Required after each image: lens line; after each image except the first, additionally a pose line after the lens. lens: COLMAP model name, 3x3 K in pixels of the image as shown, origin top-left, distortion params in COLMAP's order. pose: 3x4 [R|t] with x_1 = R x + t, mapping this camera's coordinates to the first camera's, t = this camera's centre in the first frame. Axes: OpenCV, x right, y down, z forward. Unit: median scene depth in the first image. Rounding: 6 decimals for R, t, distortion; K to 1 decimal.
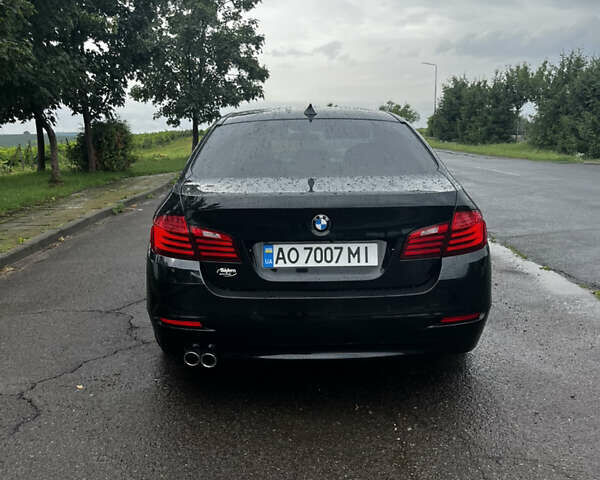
lens RADIAL K [[637.2, 0, 300.0], [0, 637.2, 240.0], [0, 0, 1]] dist [0.019180, 0.005143]
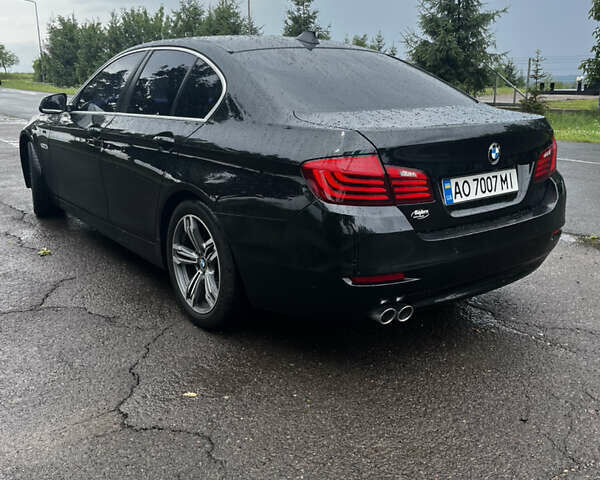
lens RADIAL K [[637.2, 0, 300.0], [0, 637.2, 240.0], [0, 0, 1]] dist [0.019180, 0.005143]
pose [[0.780985, -0.147072, 0.606987, -0.801136], [0.100070, 0.988789, 0.110826, -0.030591], [-0.616481, -0.025812, 0.786946, 0.394106]]
